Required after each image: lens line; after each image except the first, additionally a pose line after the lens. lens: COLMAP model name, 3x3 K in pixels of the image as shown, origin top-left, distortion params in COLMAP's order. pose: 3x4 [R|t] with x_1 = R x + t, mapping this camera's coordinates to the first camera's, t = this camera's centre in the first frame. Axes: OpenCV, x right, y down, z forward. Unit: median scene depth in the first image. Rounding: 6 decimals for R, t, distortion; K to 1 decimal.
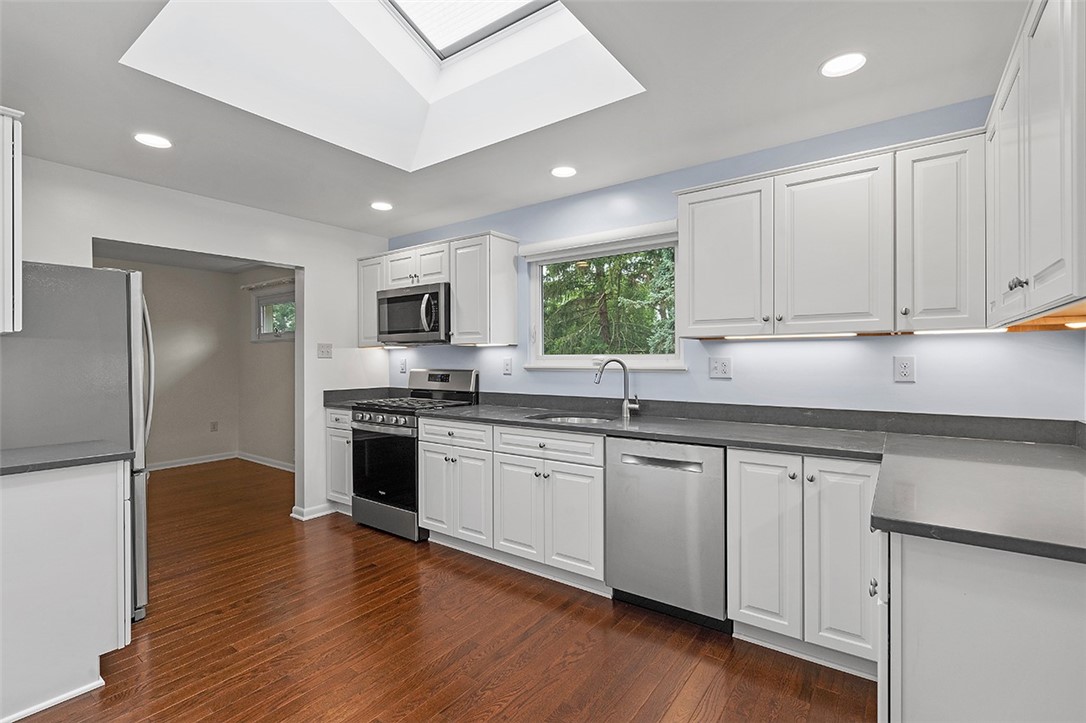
lens RADIAL K [[494.0, 0, 541.9], [0, 494.0, 360.9], [0, 0, 1]] dist [-0.004082, 0.004088]
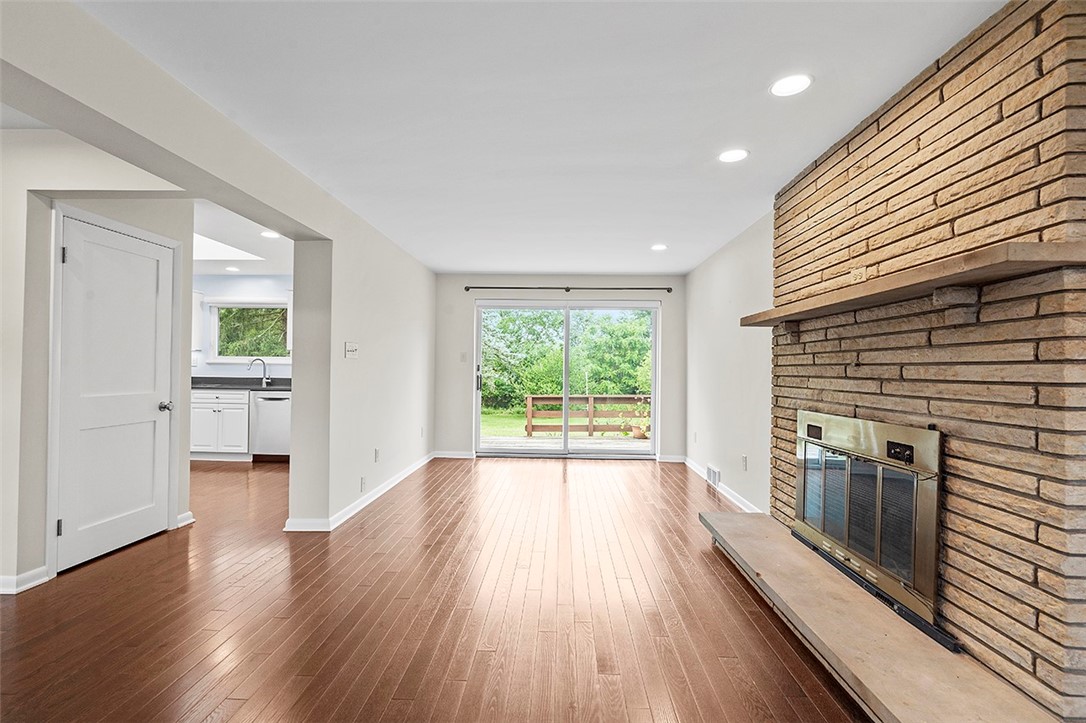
lens RADIAL K [[494.0, 0, 535.6], [0, 494.0, 363.6], [0, 0, 1]] dist [-0.004082, 0.004088]
pose [[0.836023, 0.015241, 0.548483, -0.017411], [-0.009937, 0.999871, -0.012637, 0.027745], [-0.548605, 0.005114, 0.836066, -1.228475]]
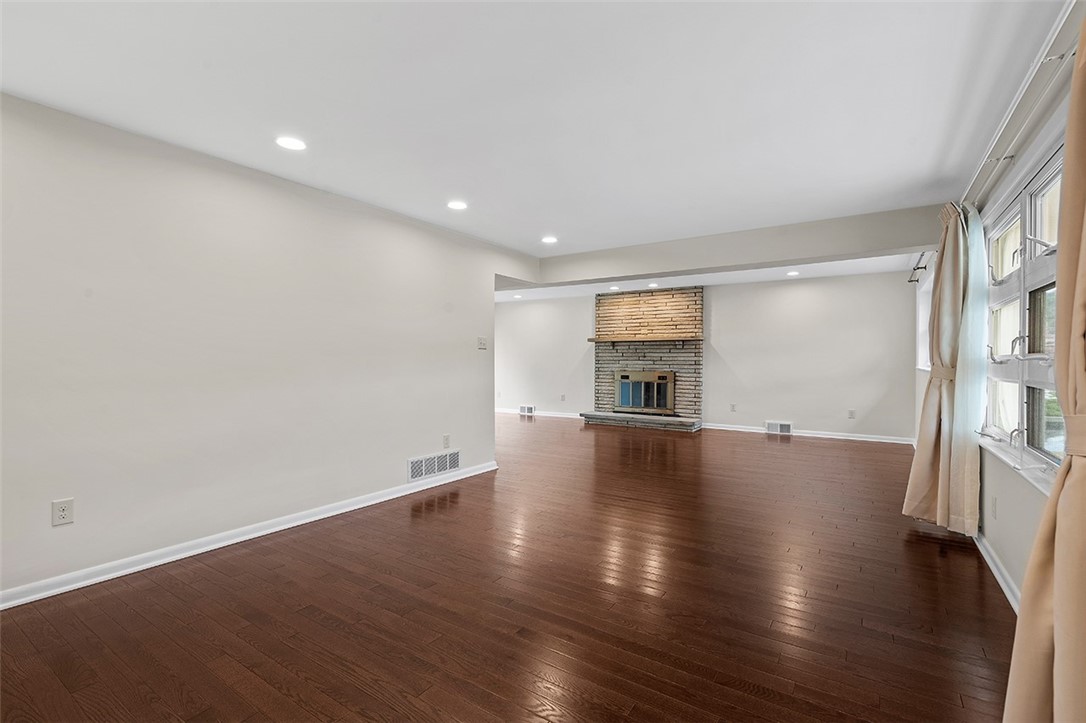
lens RADIAL K [[494.0, 0, 546.5], [0, 494.0, 357.7], [0, 0, 1]] dist [-0.004082, 0.004088]
pose [[-0.048828, 0.000707, 0.998807, -1.716417], [0.000871, 0.999999, -0.000665, 0.022952], [-0.998807, 0.000837, -0.048828, -0.293479]]
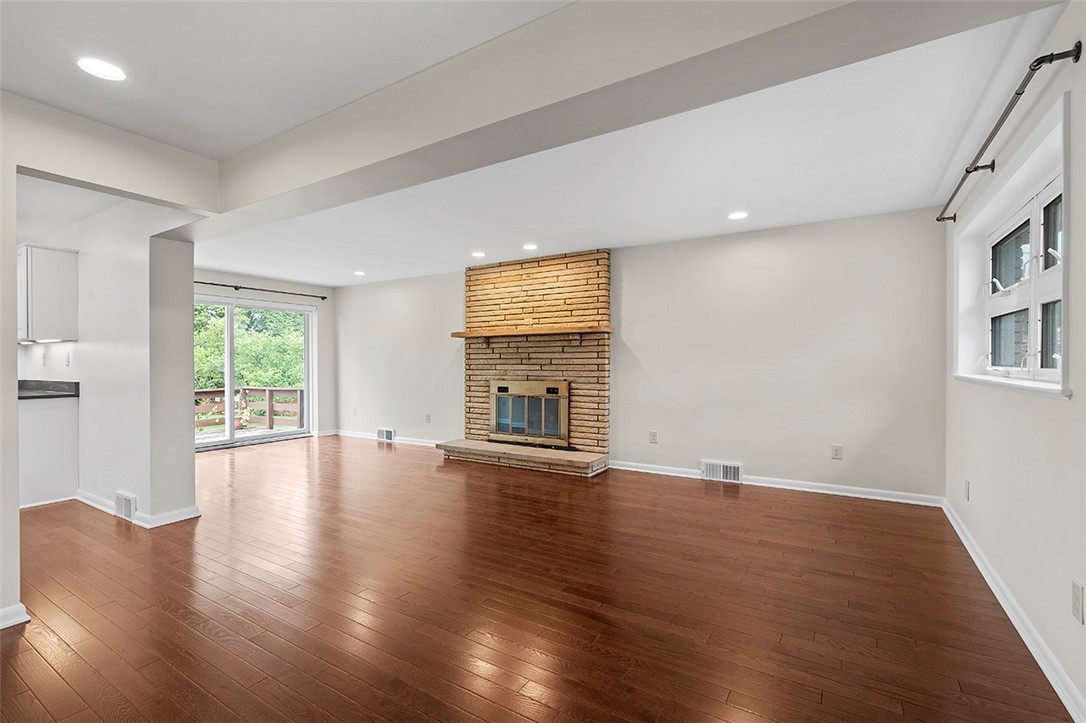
lens RADIAL K [[494.0, 0, 544.5], [0, 494.0, 361.6], [0, 0, 1]] dist [-0.004082, 0.004088]
pose [[-0.075955, 0.000450, 0.997111, -0.915514], [0.007066, 0.999975, 0.000087, 0.026266], [-0.997086, 0.007052, -0.075956, -0.830380]]
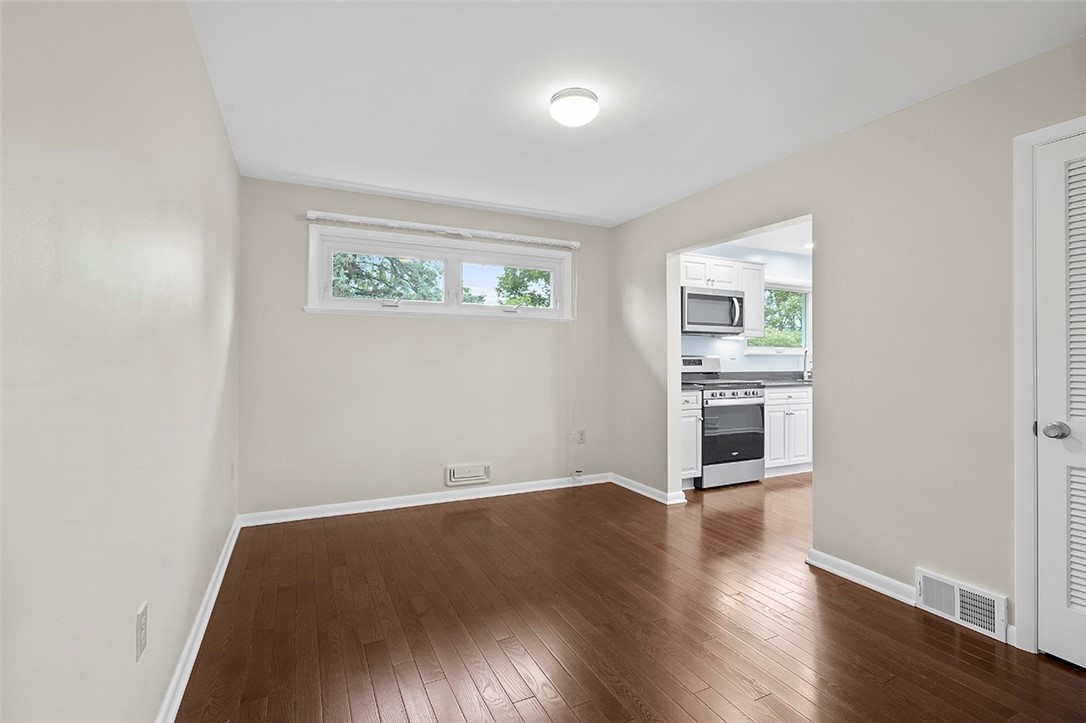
lens RADIAL K [[494.0, 0, 554.6], [0, 494.0, 357.2], [0, 0, 1]] dist [-0.004082, 0.004088]
pose [[0.462939, 0.006512, 0.886366, -1.682117], [0.002044, 0.999963, -0.008415, 0.034431], [-0.886388, 0.005707, 0.462908, 0.842012]]
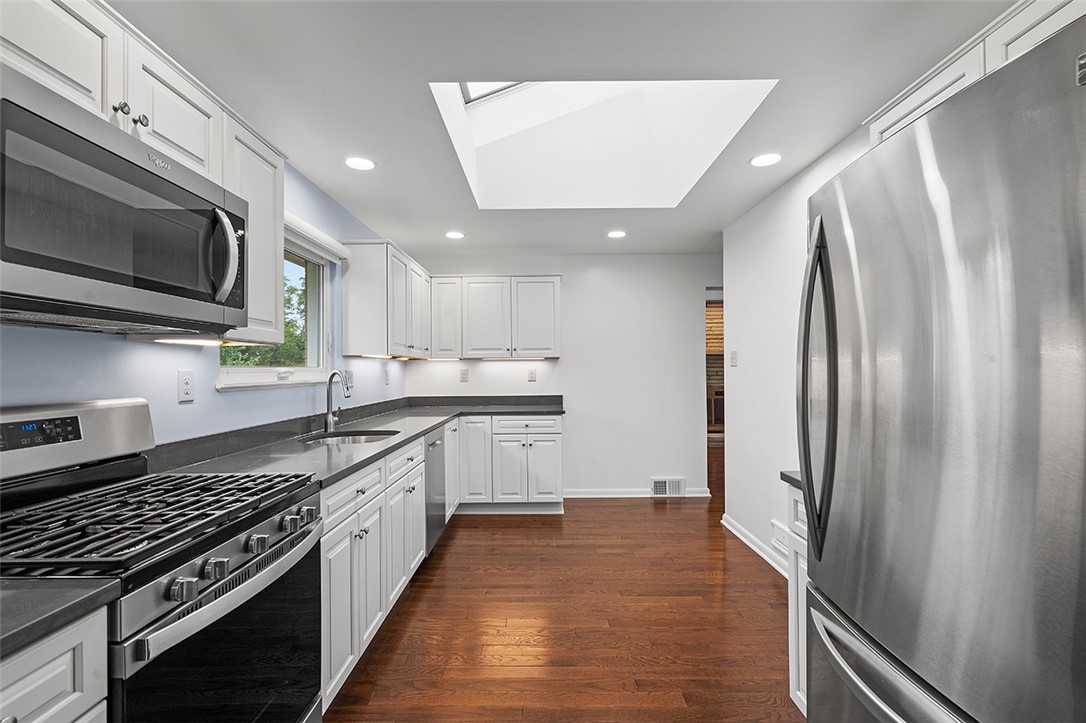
lens RADIAL K [[494.0, 0, 538.6], [0, 494.0, 366.2], [0, 0, 1]] dist [-0.004082, 0.004088]
pose [[-0.574498, 0.013938, 0.818387, -0.737687], [0.013829, 0.999878, -0.007321, -0.001043], [-0.818389, 0.007112, -0.574620, 1.052920]]
